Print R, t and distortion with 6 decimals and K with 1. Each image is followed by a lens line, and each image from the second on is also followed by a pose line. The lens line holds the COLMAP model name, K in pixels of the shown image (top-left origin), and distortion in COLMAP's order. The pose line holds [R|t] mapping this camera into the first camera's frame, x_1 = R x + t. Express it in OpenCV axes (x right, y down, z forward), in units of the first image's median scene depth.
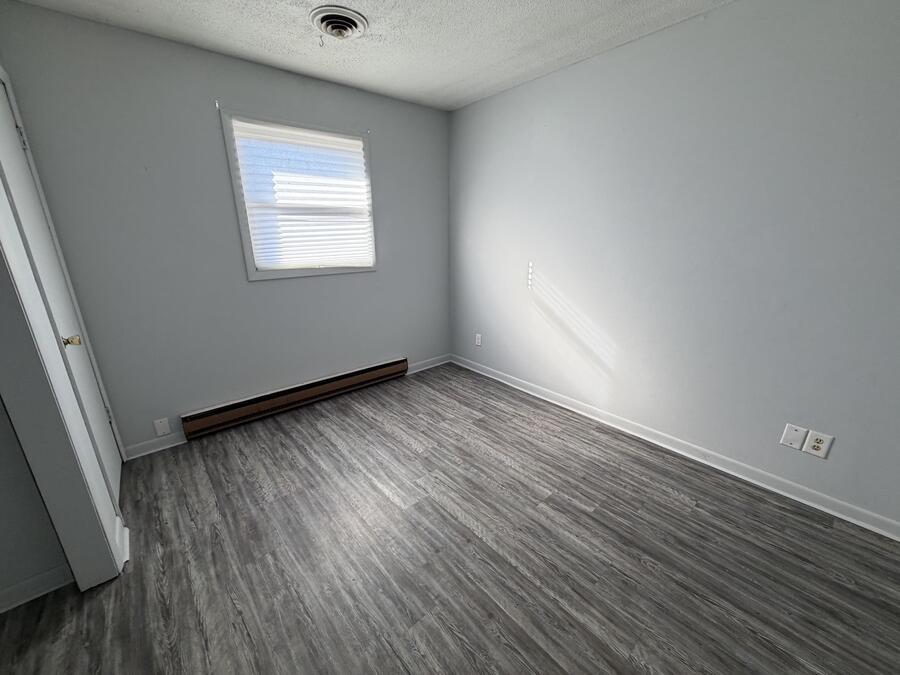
lens RADIAL K [[357.9, 0, 447.4], [0, 357.9, 339.5], [0, 0, 1]] dist [-0.001255, 0.000153]
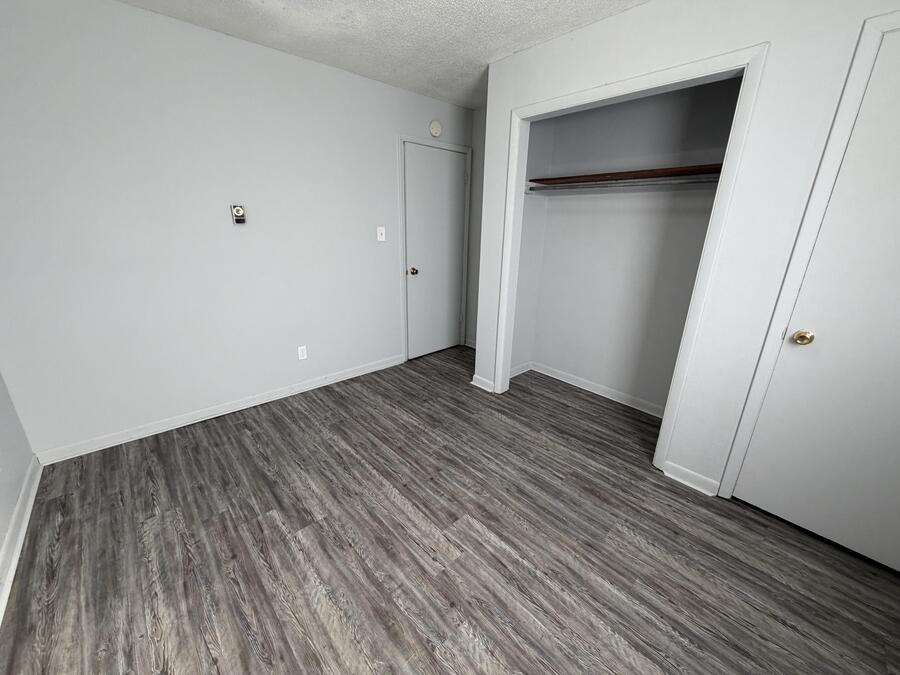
lens RADIAL K [[357.9, 0, 447.4], [0, 357.9, 339.5], [0, 0, 1]] dist [-0.001255, 0.000153]
pose [[-0.999562, -0.001931, -0.029546, -0.038076], [-0.018565, 0.818240, 0.574577, -0.444772], [0.023066, 0.574874, -0.817917, 1.467879]]
